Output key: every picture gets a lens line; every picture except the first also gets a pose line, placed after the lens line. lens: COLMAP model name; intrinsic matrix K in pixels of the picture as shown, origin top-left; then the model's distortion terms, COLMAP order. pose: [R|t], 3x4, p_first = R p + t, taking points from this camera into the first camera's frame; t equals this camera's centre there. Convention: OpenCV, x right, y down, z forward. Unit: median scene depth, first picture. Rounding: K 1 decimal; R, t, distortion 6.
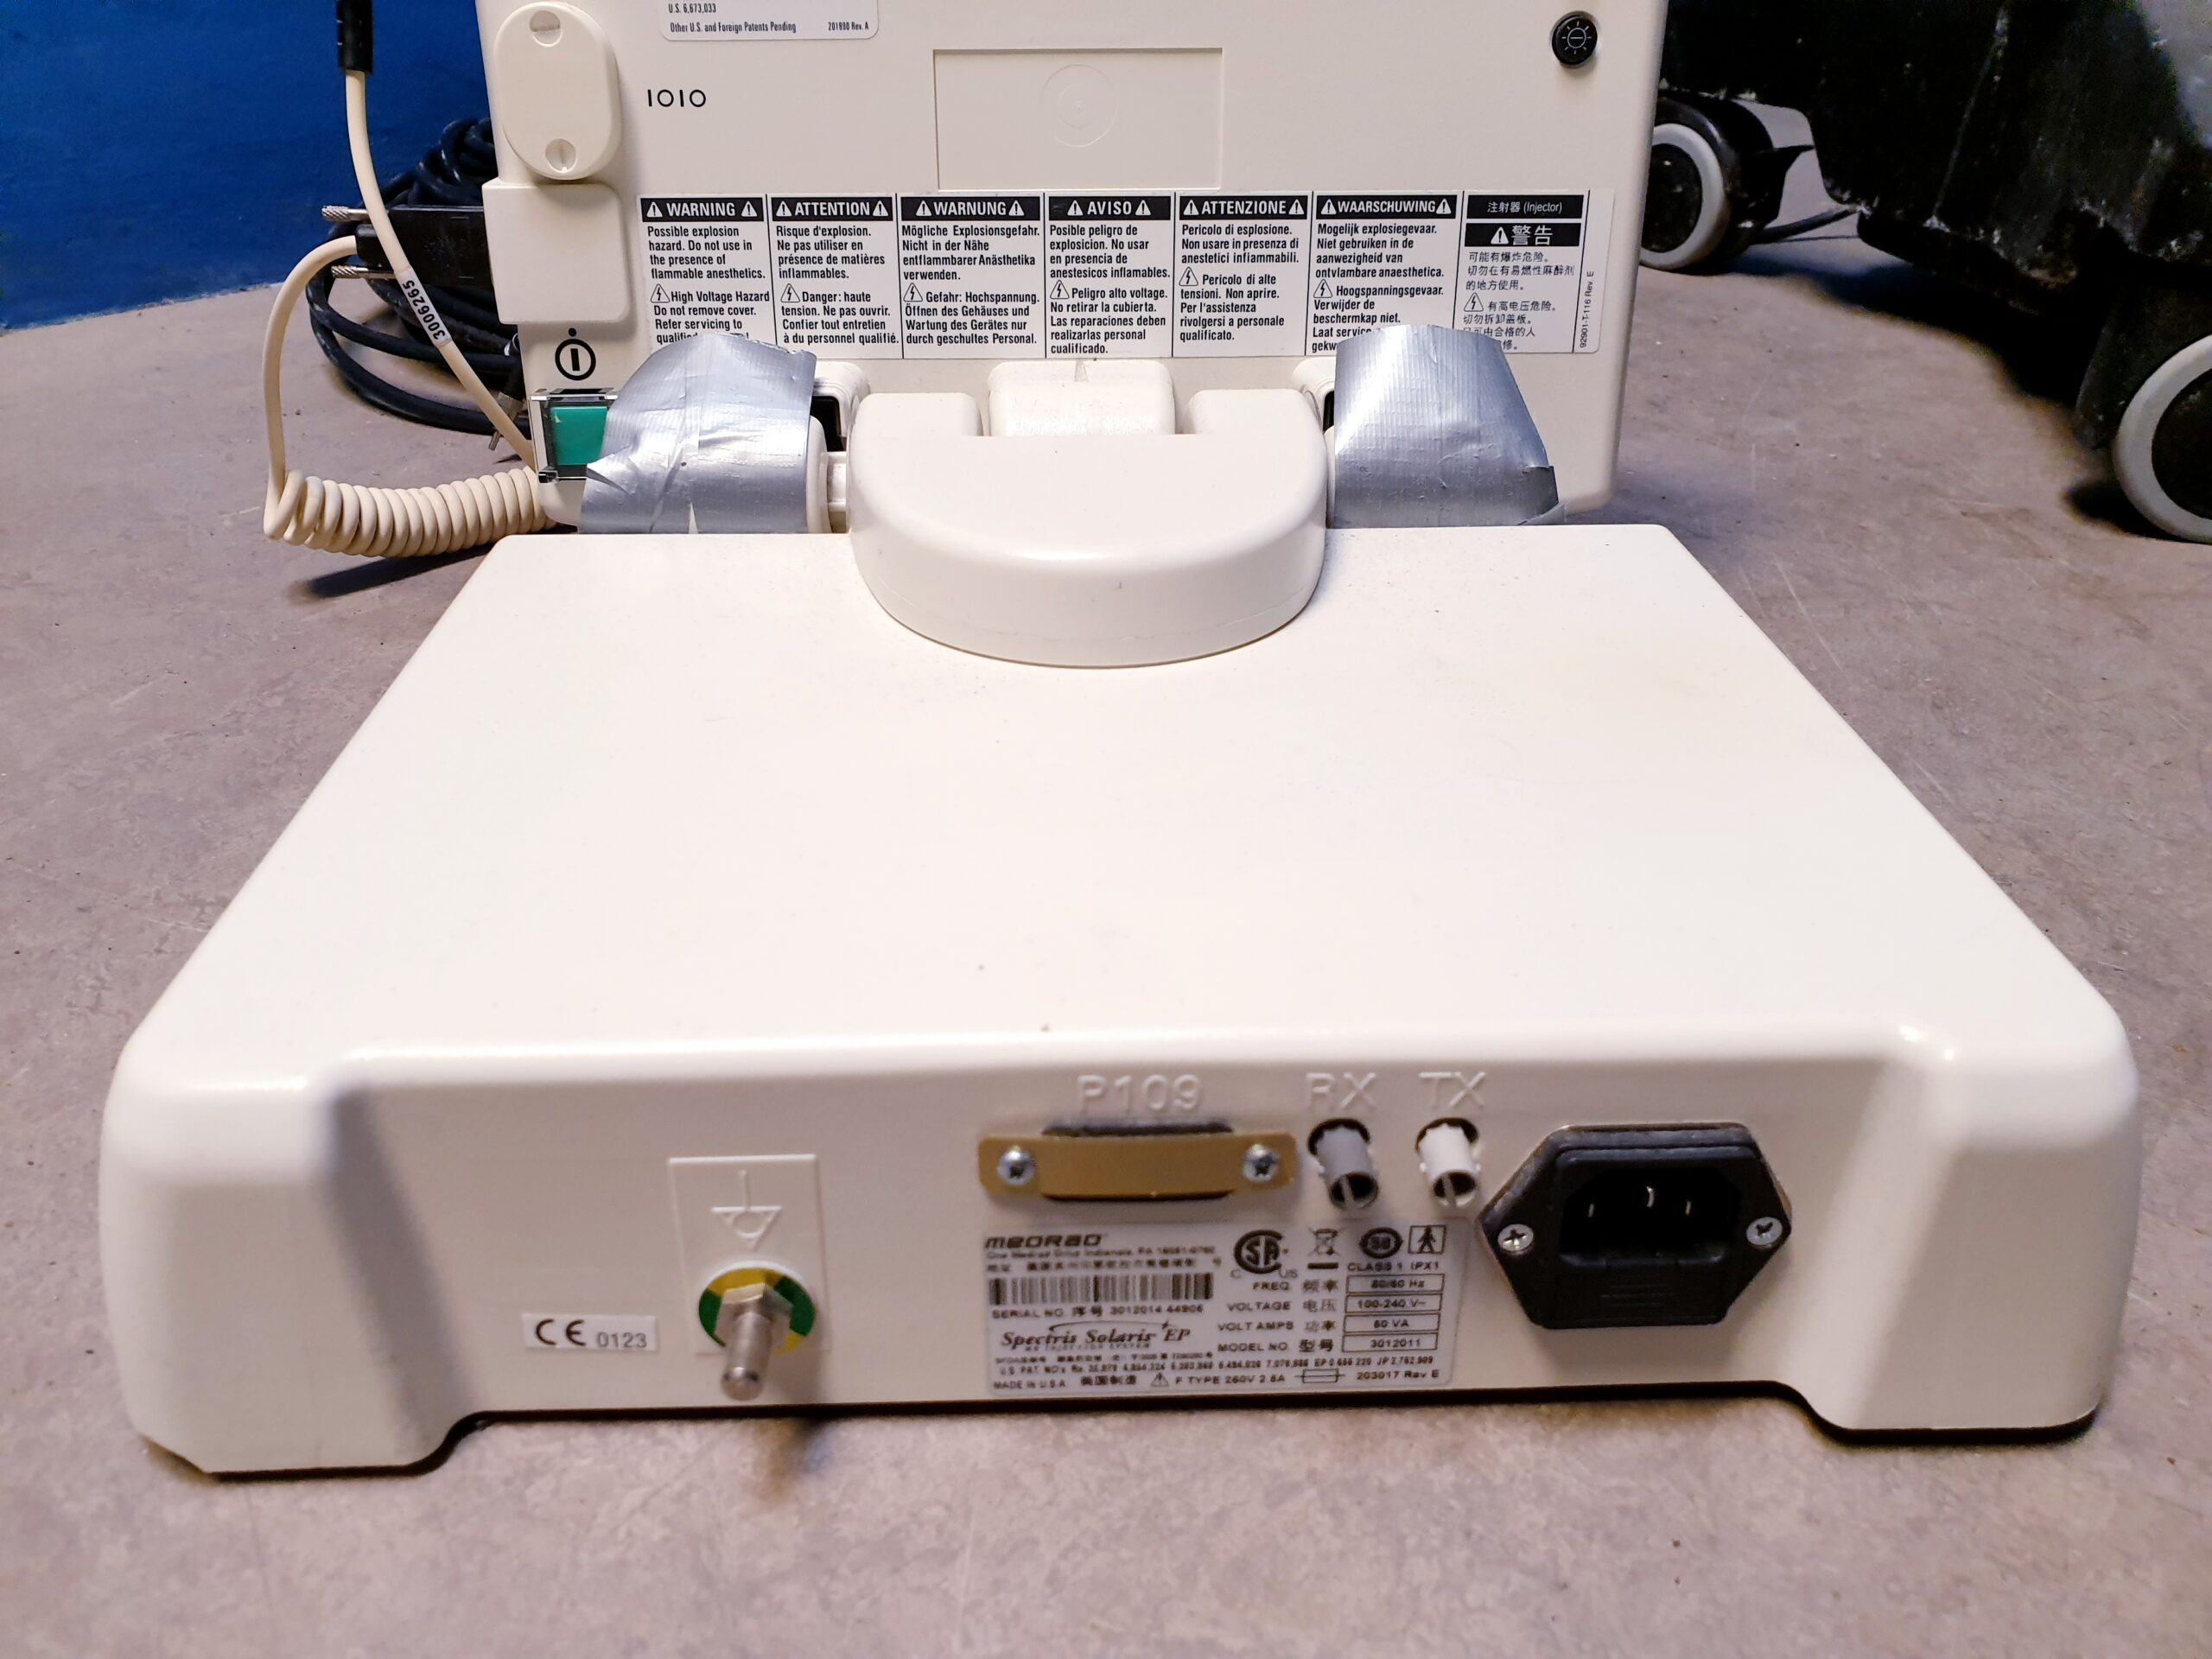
lens RADIAL K [[1711.7, 0, 1106.0], [0, 1711.7, 829.5], [0, 0, 1]] dist [0.012895, -0.011282]
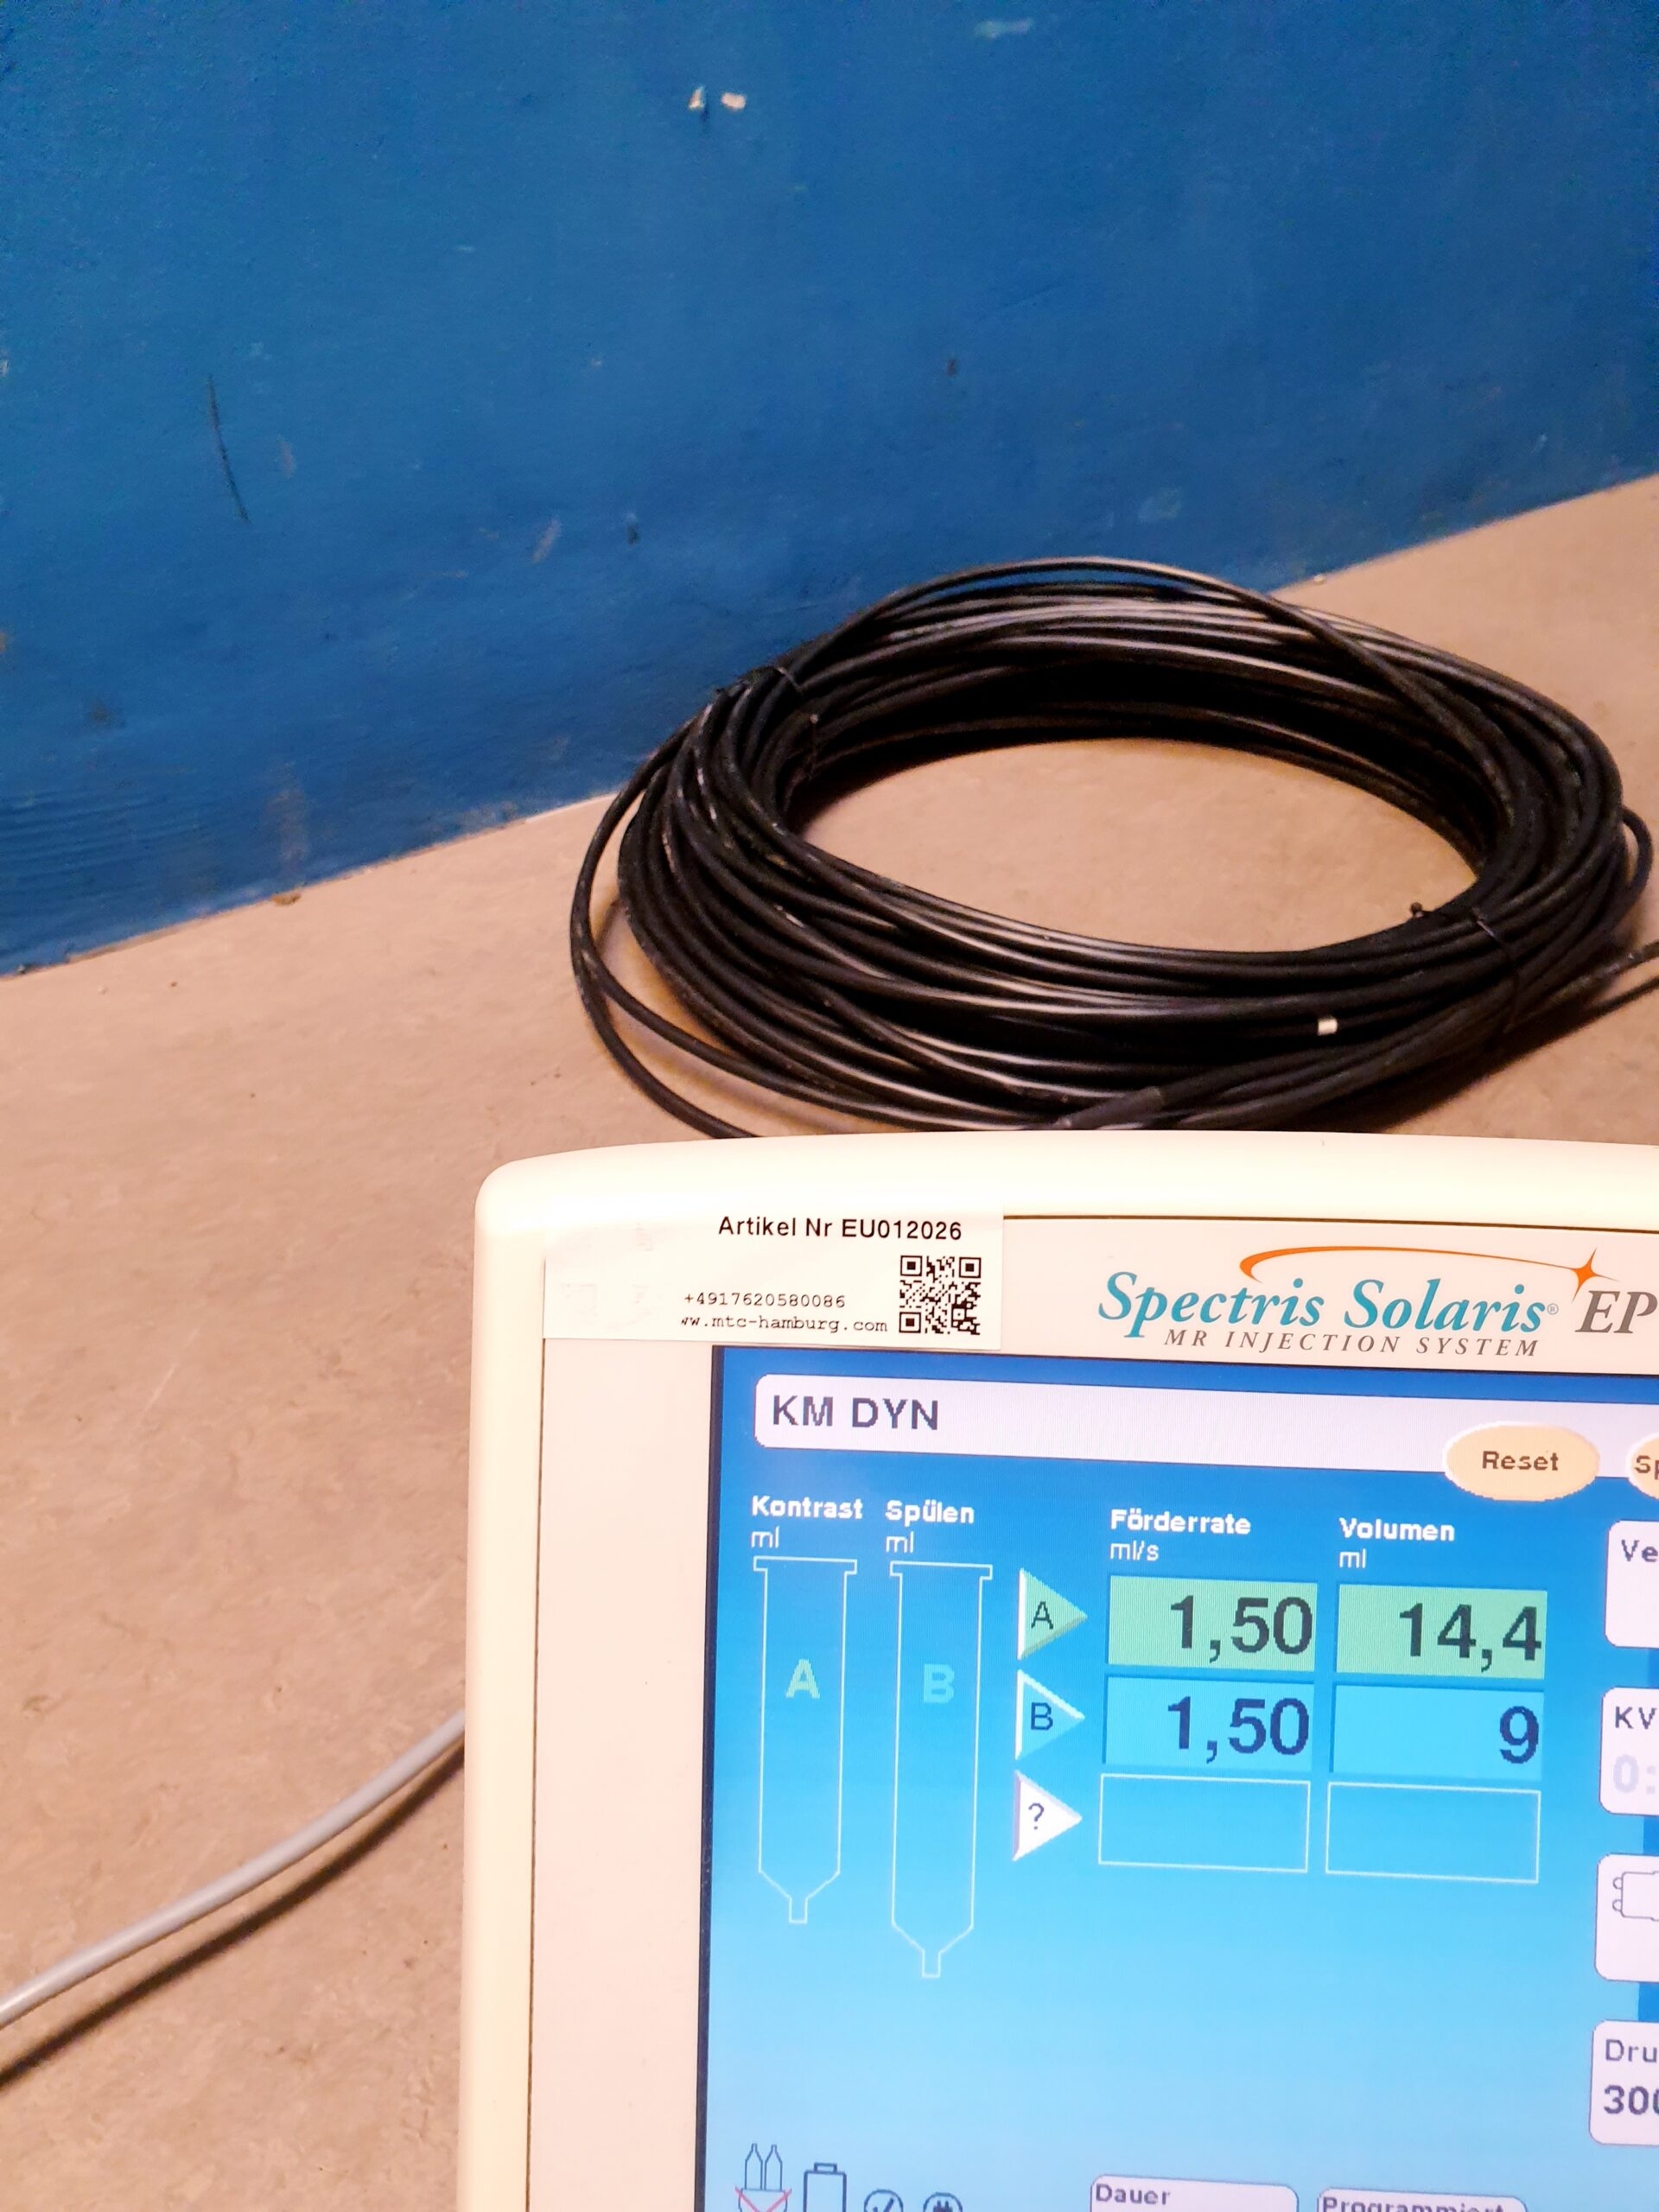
lens RADIAL K [[1749.2, 0, 860.2], [0, 1749.2, 1114.5], [0, 0, 1]] dist [-0.023848, 0.033979]
pose [[0.972686, 0.133536, -0.189866, -0.212655], [-0.107602, 0.984155, 0.140928, -1.106274], [0.205677, -0.116649, 0.971643, -0.053745]]
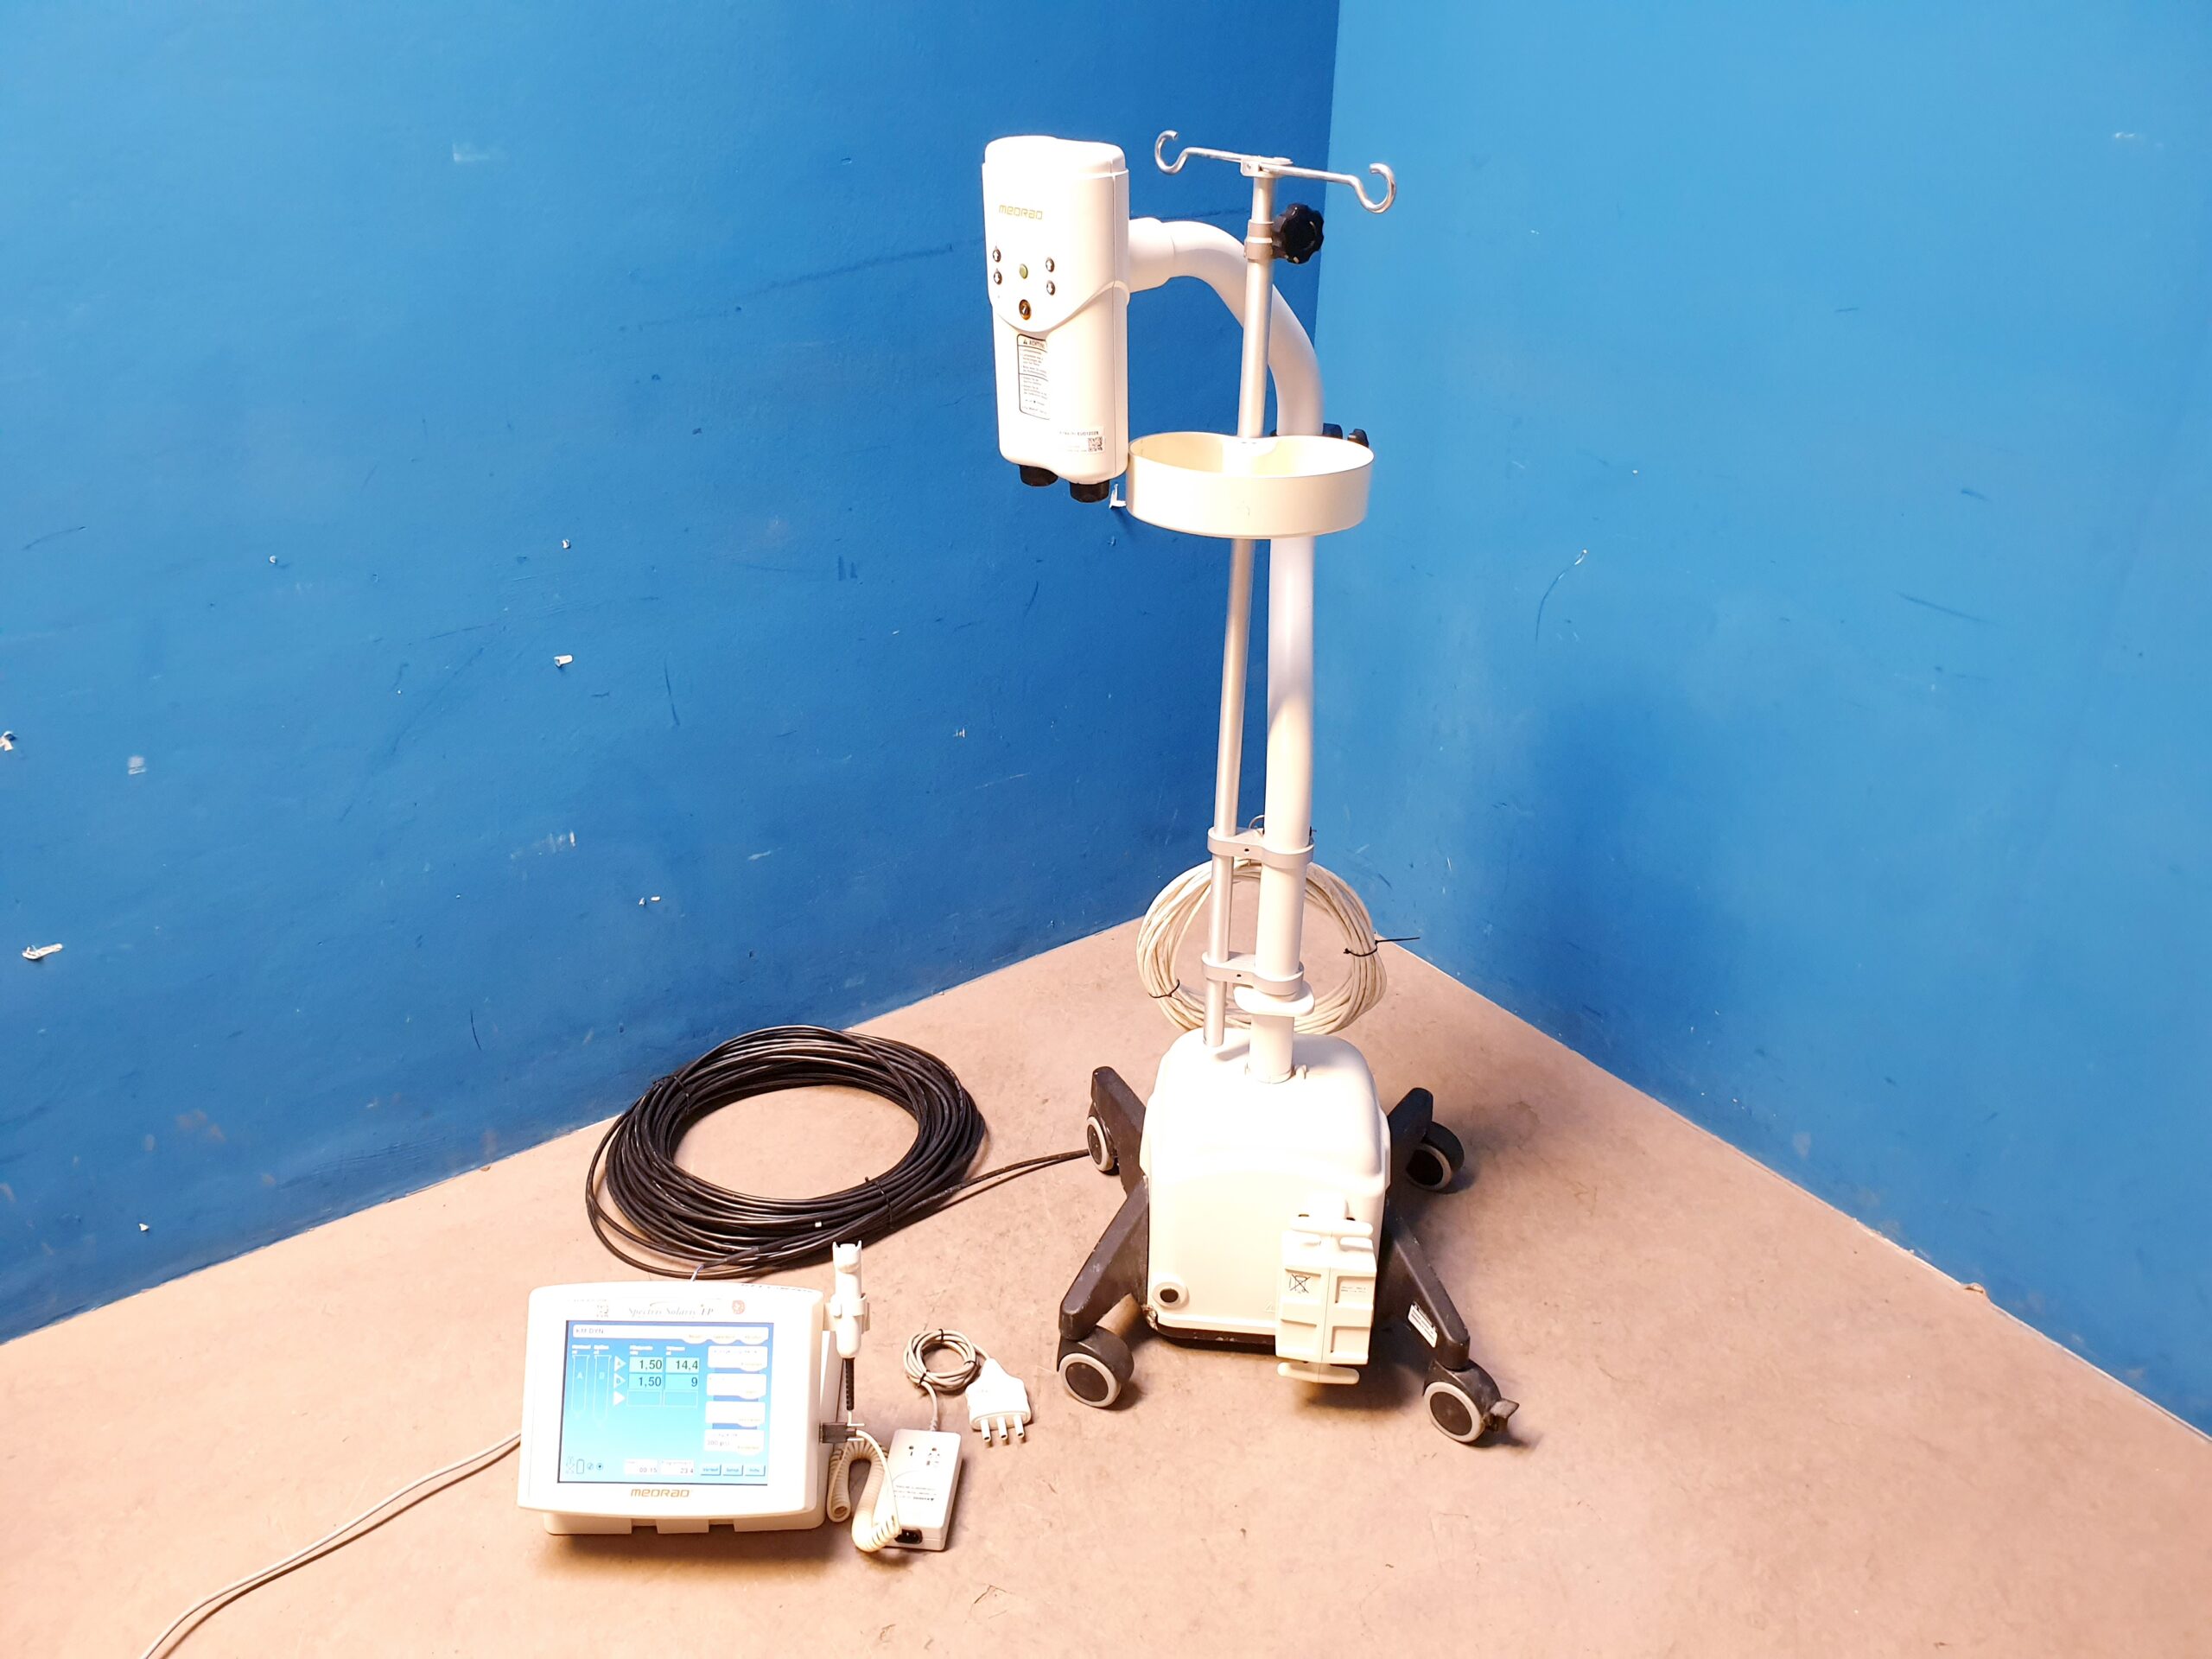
lens RADIAL K [[1726.2, 0, 1105.7], [0, 1726.2, 820.9], [0, 0, 1]] dist [0.049470, -0.115537]
pose [[0.982859, 0.096674, -0.156979, 2.586652], [-0.104477, 0.993631, -0.042220, -2.755358], [0.151898, 0.057897, 0.986699, -5.797322]]
